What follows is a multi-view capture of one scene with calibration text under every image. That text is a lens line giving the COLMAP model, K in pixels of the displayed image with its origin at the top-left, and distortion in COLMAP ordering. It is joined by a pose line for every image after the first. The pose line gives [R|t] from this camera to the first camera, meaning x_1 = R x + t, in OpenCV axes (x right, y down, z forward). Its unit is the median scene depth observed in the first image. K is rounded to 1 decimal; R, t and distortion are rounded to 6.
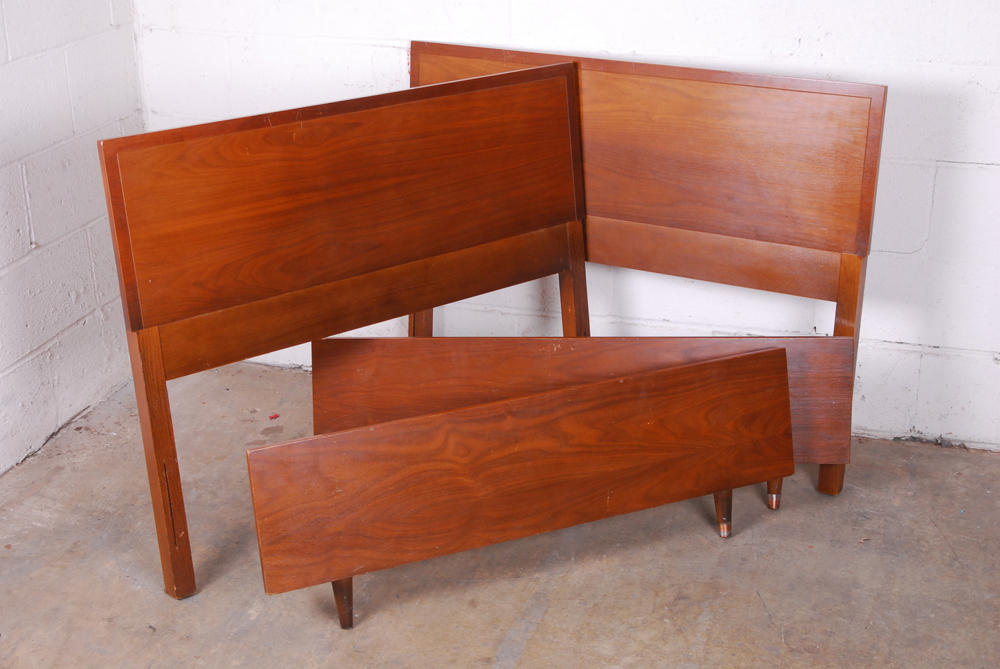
lens RADIAL K [[1556.2, 0, 493.0], [0, 1556.2, 332.0], [0, 0, 1]] dist [0.015254, 0.000000]
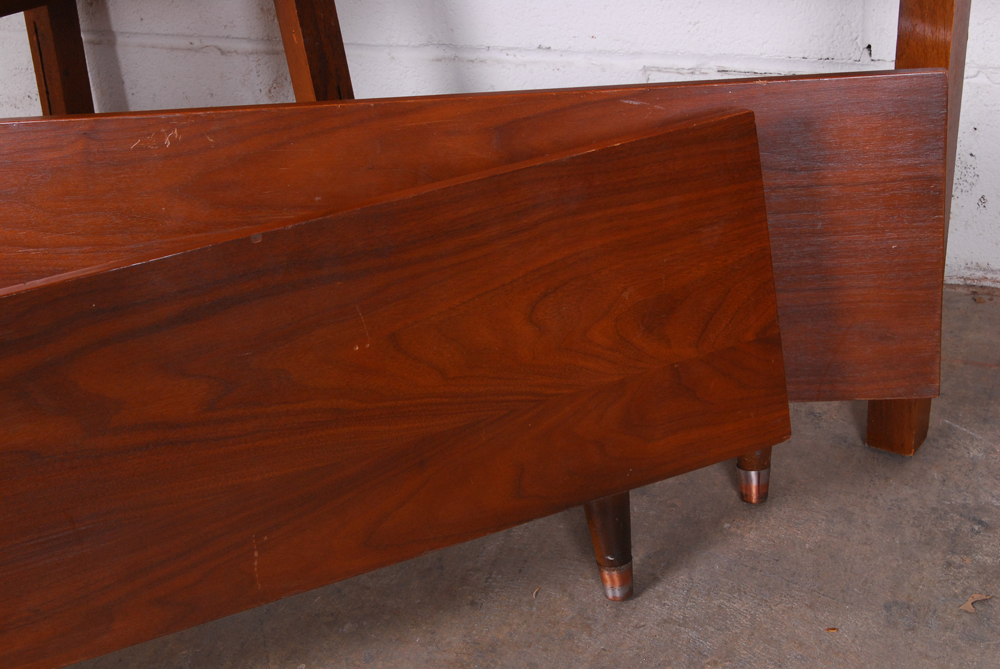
lens RADIAL K [[1556.2, 0, 508.0], [0, 1556.2, 342.8], [0, 0, 1]] dist [0.015254, 0.000000]
pose [[0.995889, -0.039486, -0.081524, 0.154631], [0.053116, 0.983583, 0.172459, -0.002231], [0.073376, -0.176081, 0.981637, 0.614019]]
